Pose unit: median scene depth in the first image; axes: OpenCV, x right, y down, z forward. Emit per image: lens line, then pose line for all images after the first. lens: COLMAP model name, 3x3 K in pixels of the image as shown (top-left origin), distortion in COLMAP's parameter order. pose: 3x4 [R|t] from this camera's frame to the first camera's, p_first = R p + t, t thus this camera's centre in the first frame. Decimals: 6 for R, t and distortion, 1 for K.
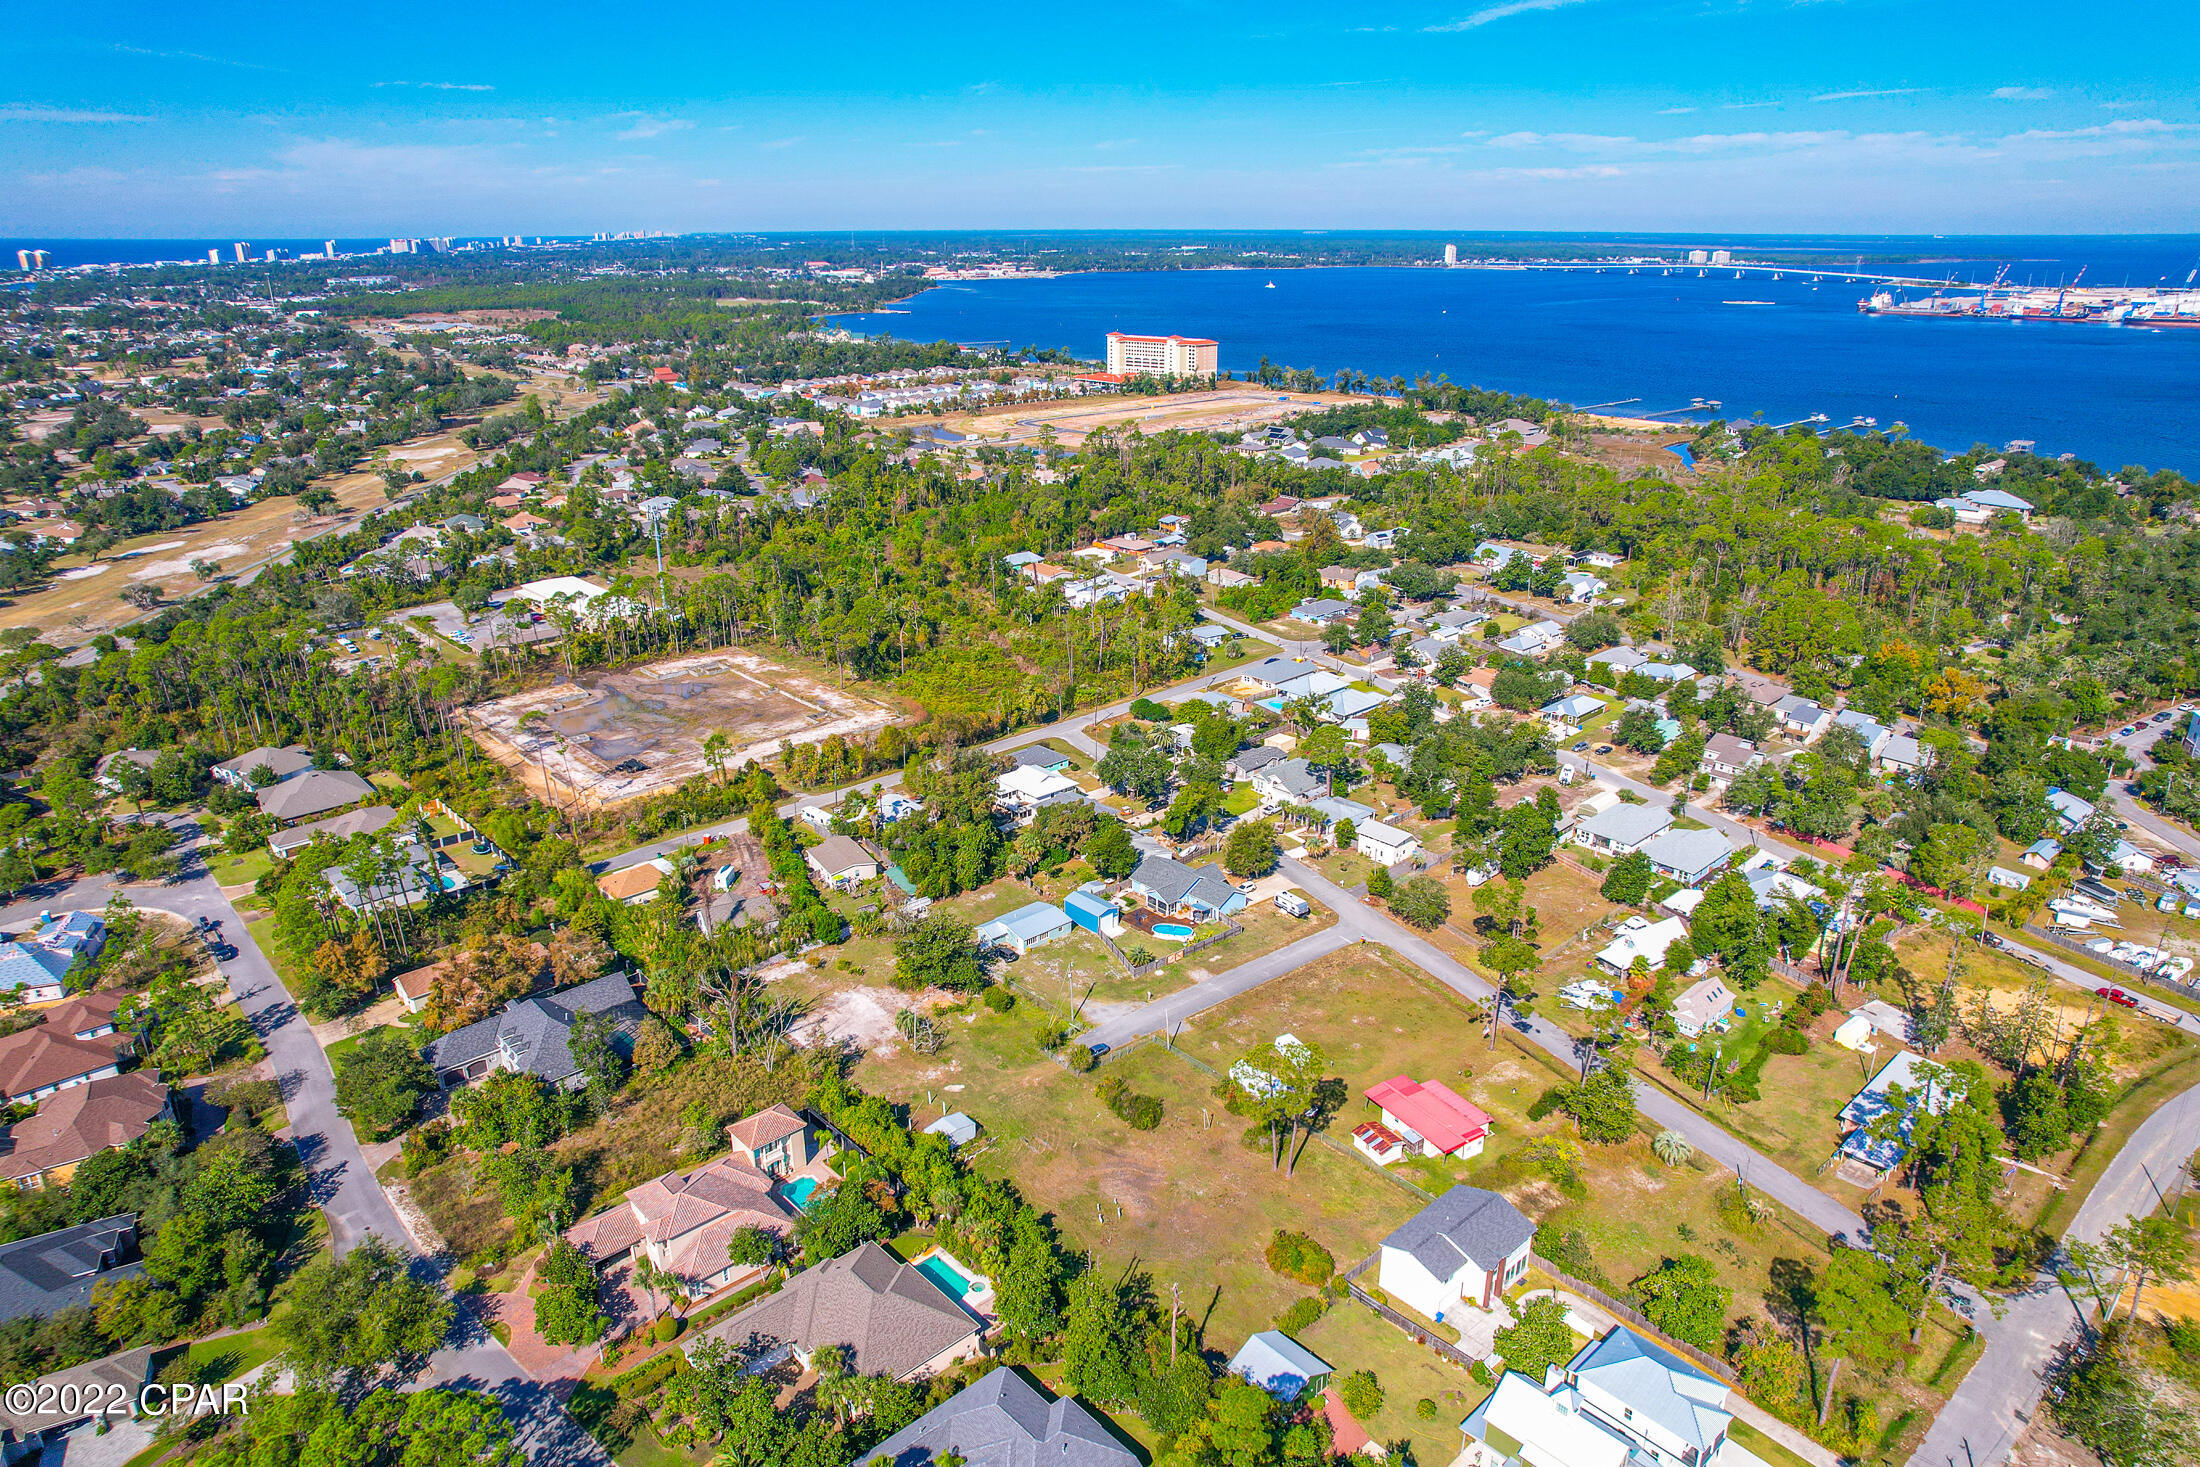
lens RADIAL K [[1407.9, 0, 1110.5], [0, 1407.9, 736.6], [0, 0, 1]] dist [-0.077011, 0.071881]
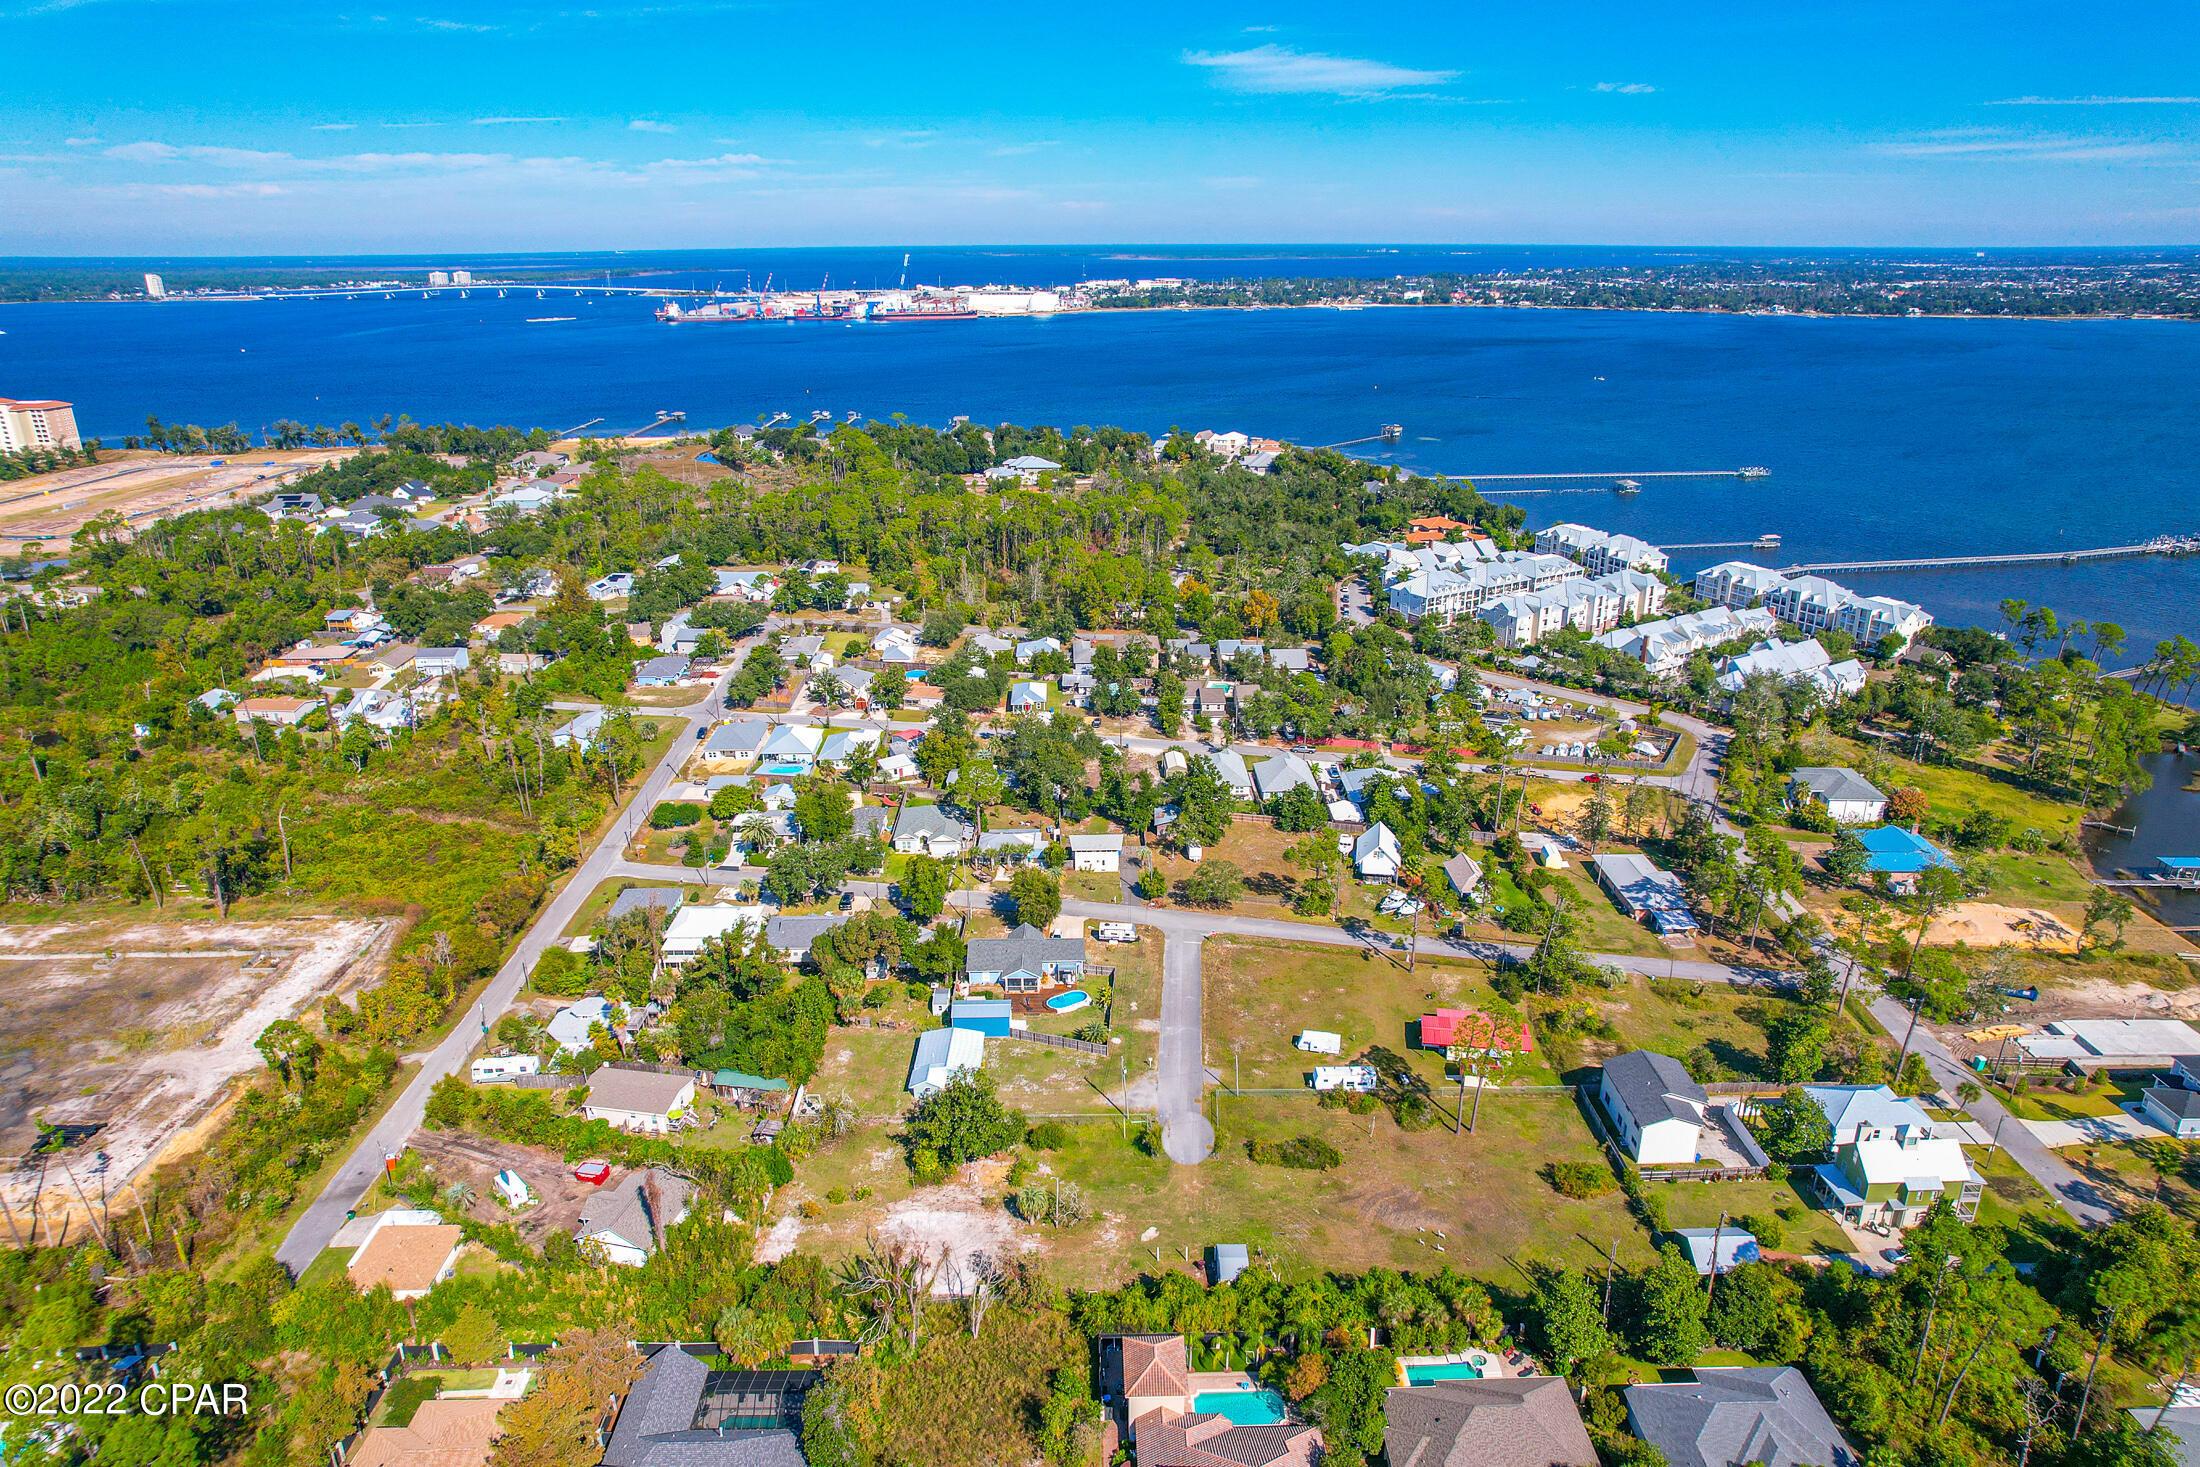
lens RADIAL K [[1407.9, 0, 1110.5], [0, 1407.9, 736.6], [0, 0, 1]] dist [-0.077011, 0.071881]
pose [[0.667286, -0.252352, 0.700748, -0.315018], [0.261410, 0.960350, 0.096912, -0.064546], [-0.697419, 0.118515, 0.706796, 0.179571]]
